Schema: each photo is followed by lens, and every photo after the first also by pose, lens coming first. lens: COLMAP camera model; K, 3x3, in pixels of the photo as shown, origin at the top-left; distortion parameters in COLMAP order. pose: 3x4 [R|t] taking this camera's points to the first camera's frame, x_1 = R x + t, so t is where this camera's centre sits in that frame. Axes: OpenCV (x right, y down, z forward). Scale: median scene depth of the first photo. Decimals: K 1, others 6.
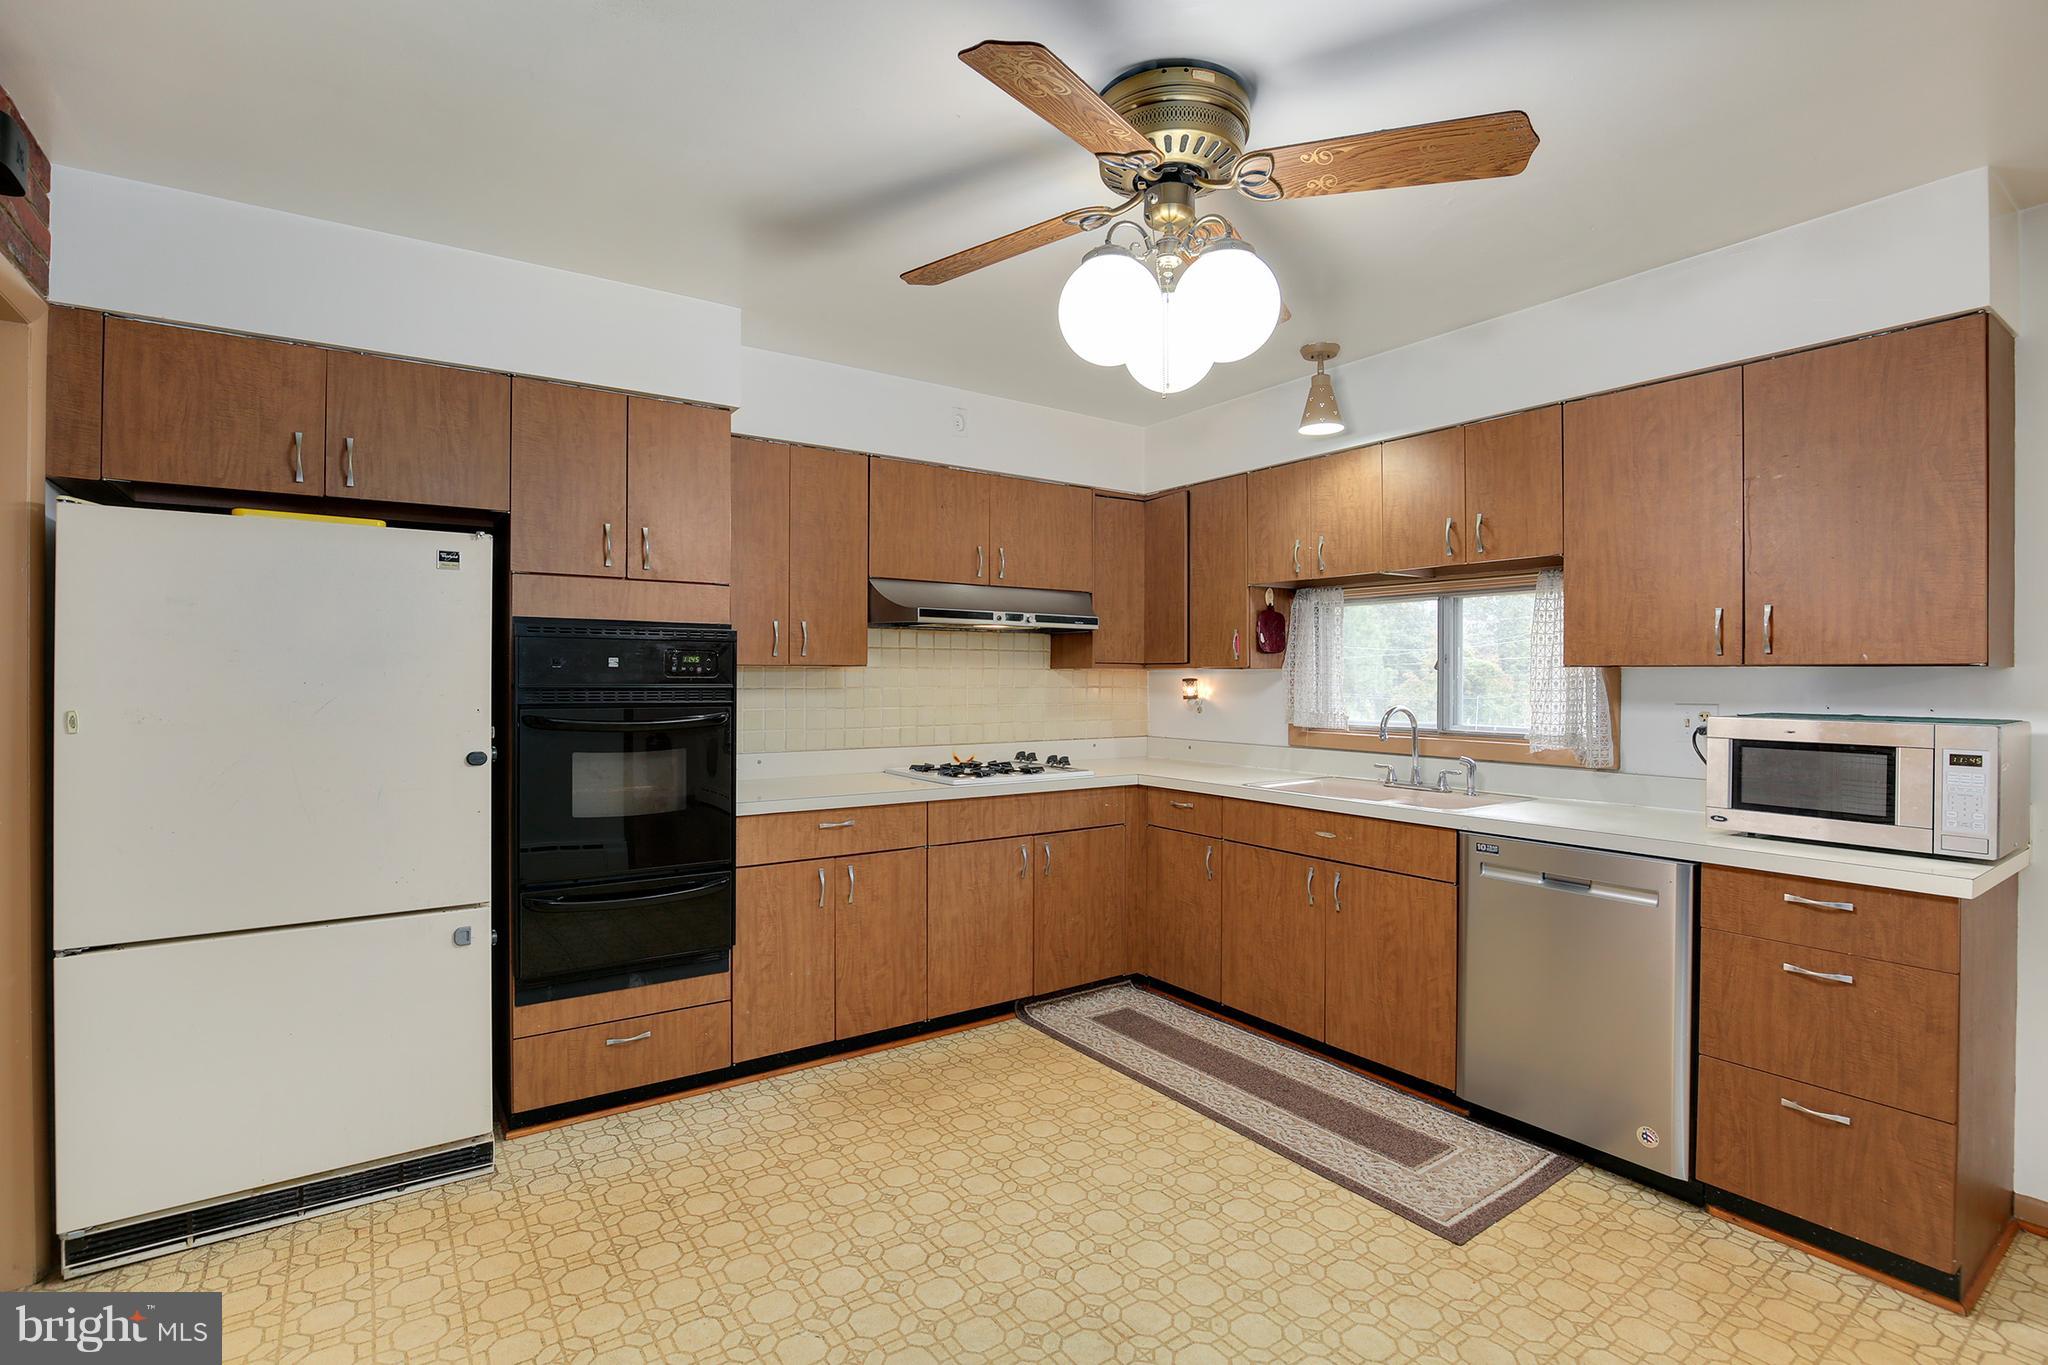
lens RADIAL K [[963.2, 0, 973.2], [0, 963.2, 676.4], [0, 0, 1]] dist [-0.025579, 0.000680]
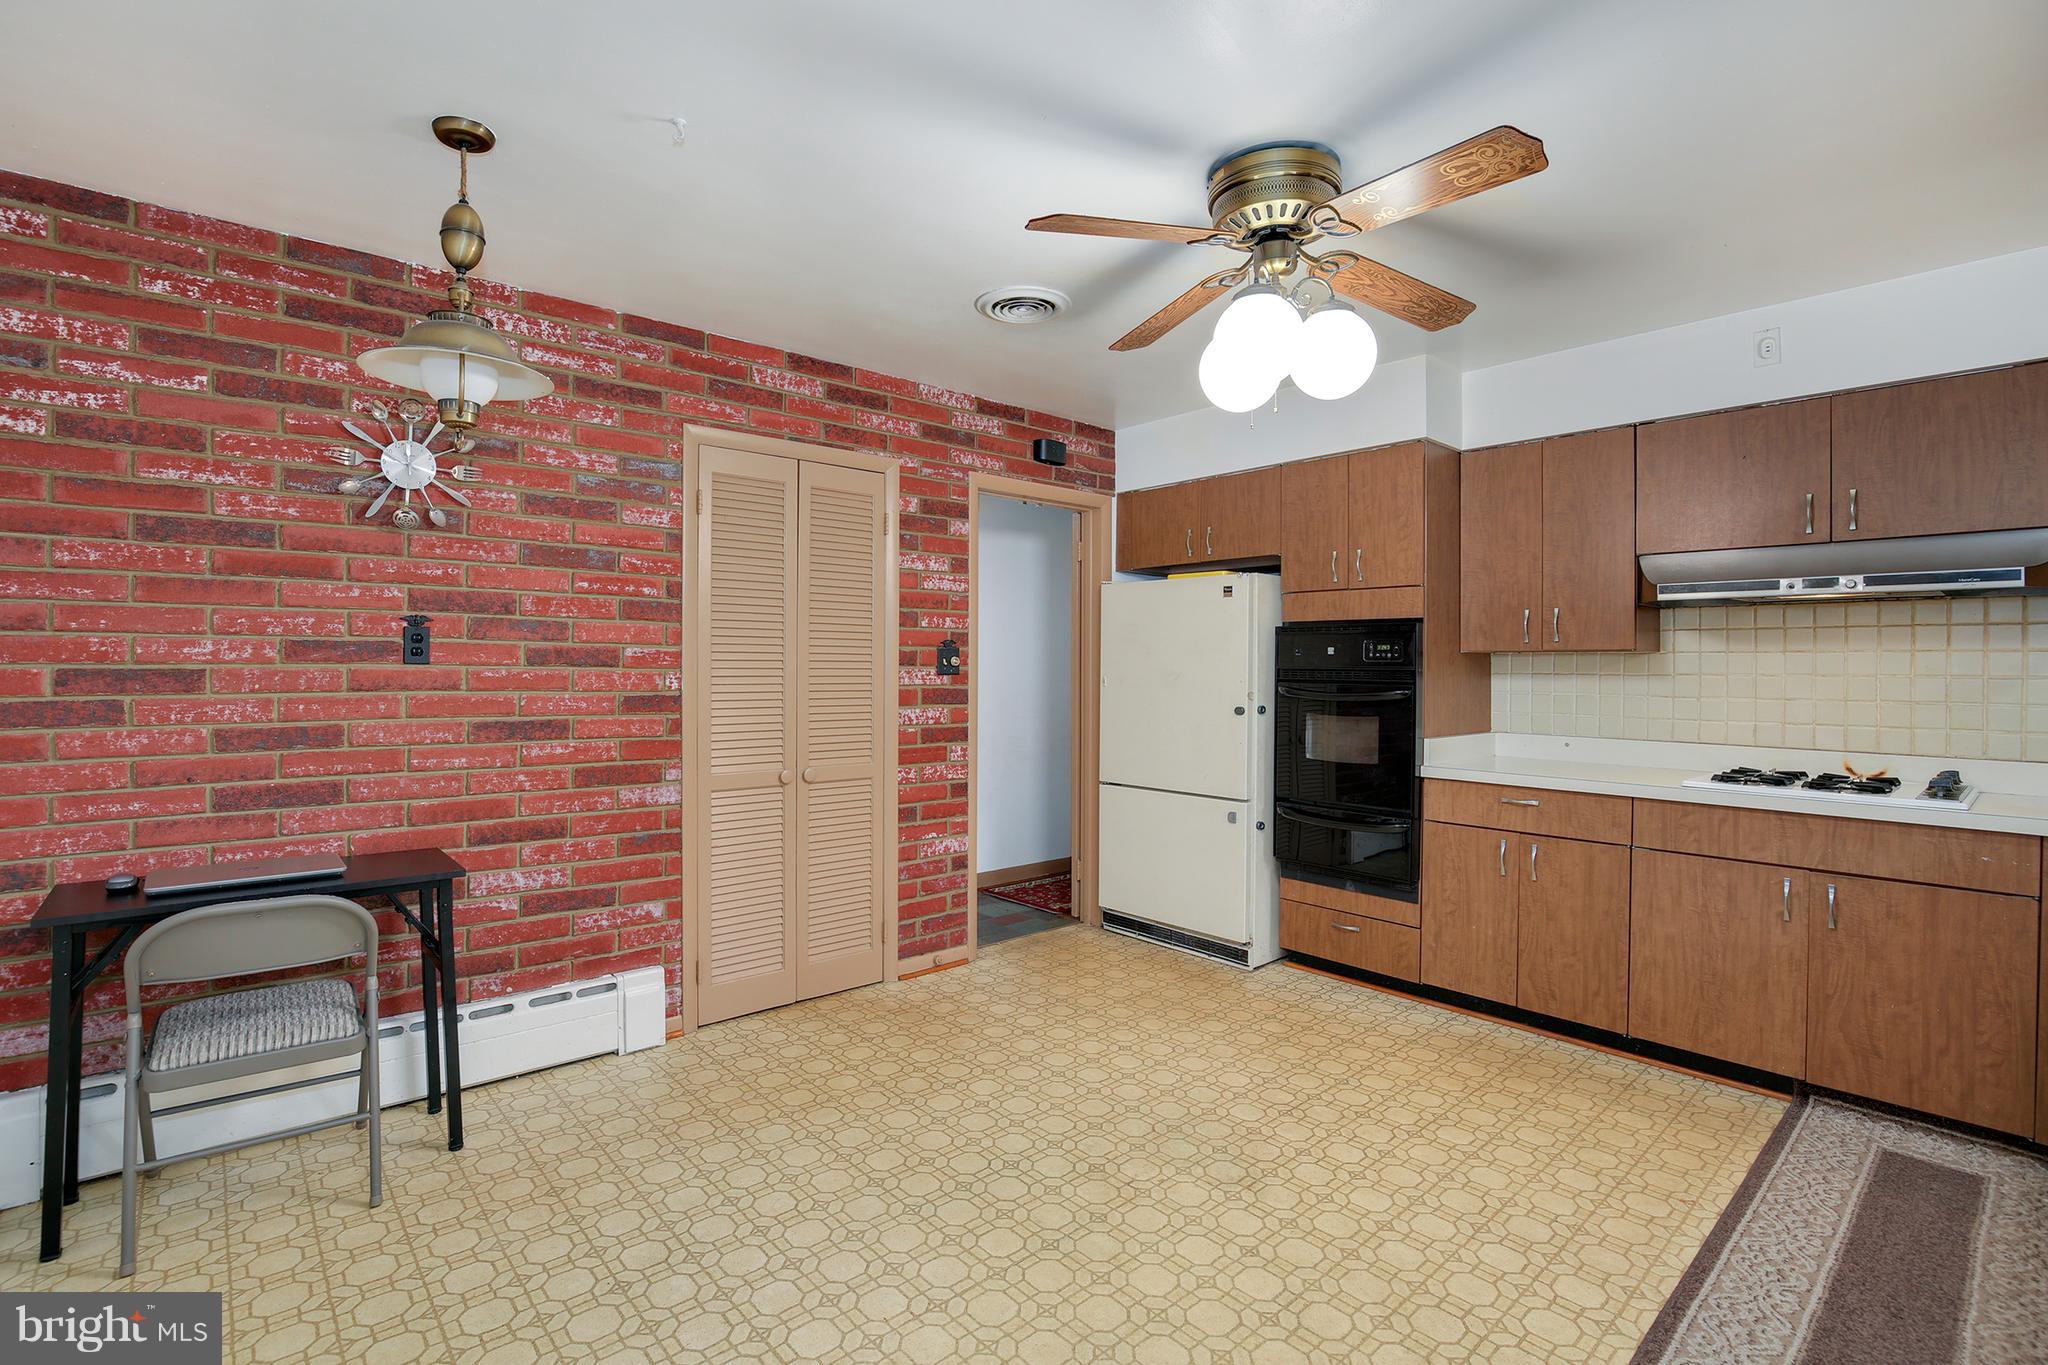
lens RADIAL K [[943.0, 0, 1023.8], [0, 943.0, 662.4], [0, 0, 1]] dist [-0.018033, 0.000716]
pose [[0.129046, -0.004146, -0.991630, 0.852673], [-0.006530, 0.999966, -0.005031, 0.011093], [0.991617, 0.007125, 0.129015, 0.347963]]
